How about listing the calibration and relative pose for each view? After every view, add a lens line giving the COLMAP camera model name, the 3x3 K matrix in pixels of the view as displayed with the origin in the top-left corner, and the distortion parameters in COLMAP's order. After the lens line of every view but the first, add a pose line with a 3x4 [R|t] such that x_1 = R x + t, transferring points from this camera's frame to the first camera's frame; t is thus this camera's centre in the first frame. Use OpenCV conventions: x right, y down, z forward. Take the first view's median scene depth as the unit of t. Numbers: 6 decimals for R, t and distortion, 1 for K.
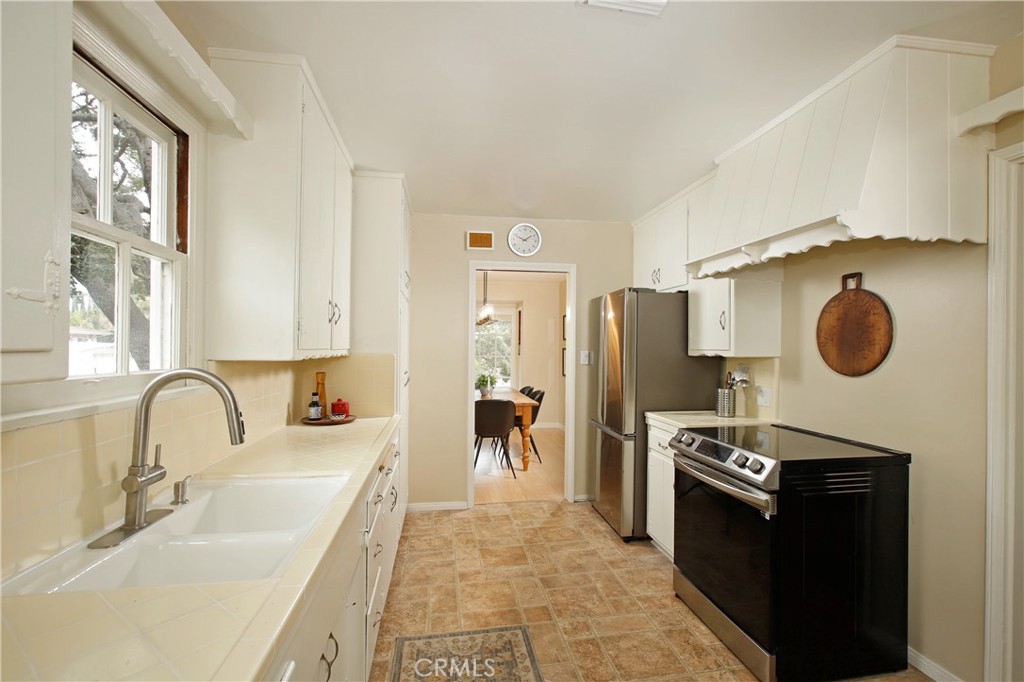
lens RADIAL K [[501.2, 0, 512.0], [0, 501.2, 341.0], [0, 0, 1]] dist [-0.014126, 0.000129]
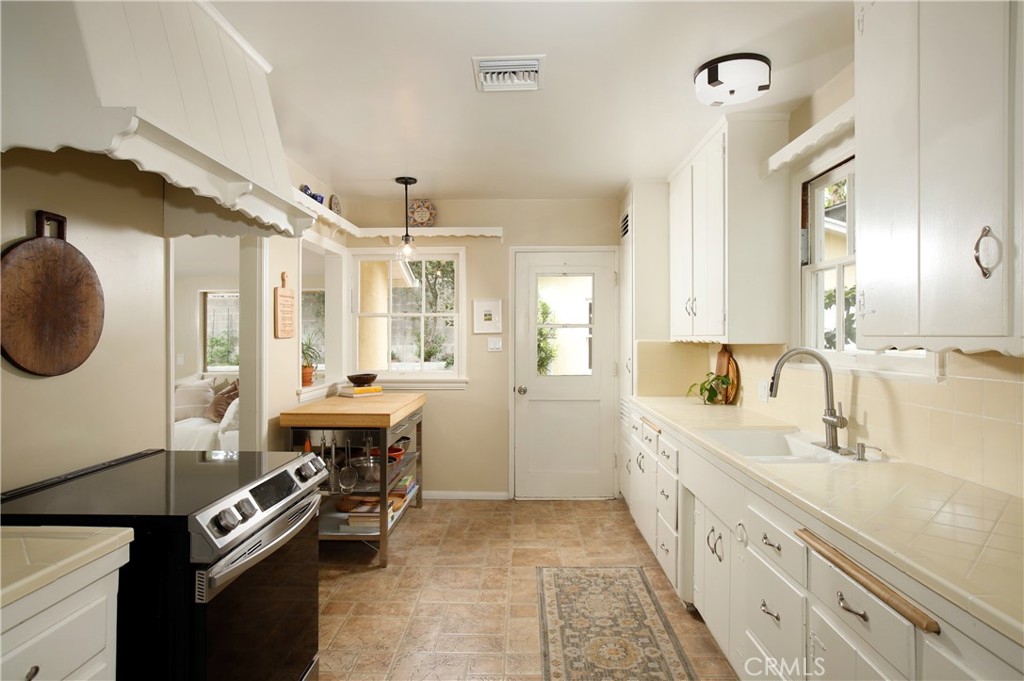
lens RADIAL K [[593.1, 0, 468.8], [0, 593.1, 342.5], [0, 0, 1]] dist [-0.001075, 0.000058]
pose [[-0.972386, -0.014661, 0.232919, -0.136667], [-0.015238, 0.999884, -0.000680, 0.019502], [-0.232882, -0.004211, -0.972496, 1.947540]]
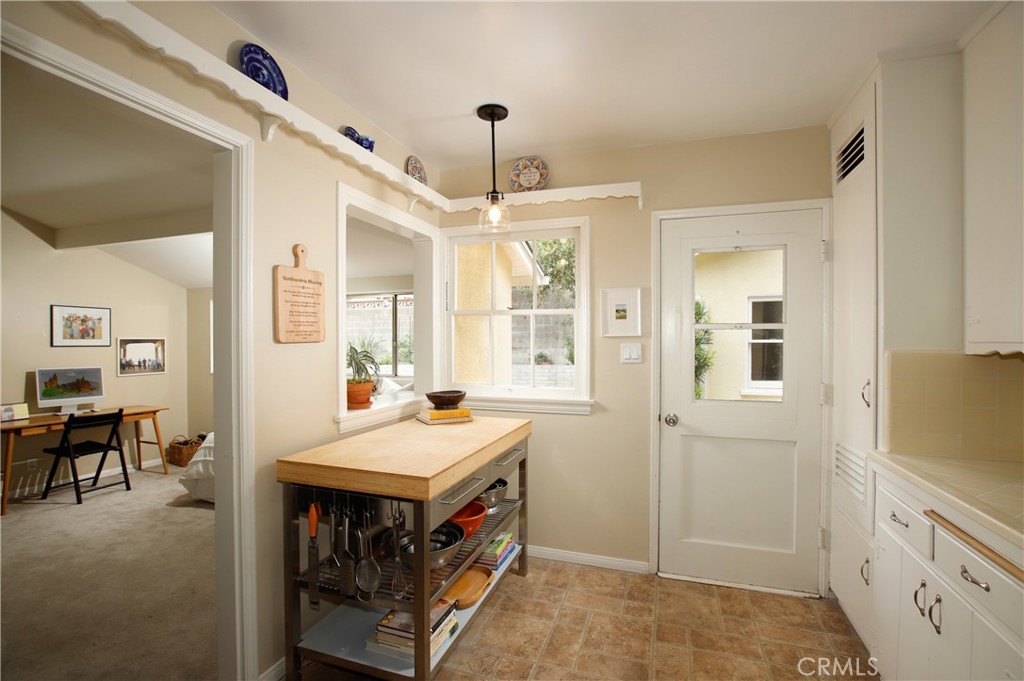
lens RADIAL K [[501.2, 0, 512.0], [0, 501.2, 340.5], [0, 0, 1]] dist [-0.014126, 0.000129]
pose [[-0.898303, -0.015245, 0.439111, -0.117200], [-0.020195, 0.999774, -0.006604, 0.017470], [-0.438911, -0.014800, -0.898409, 1.811855]]
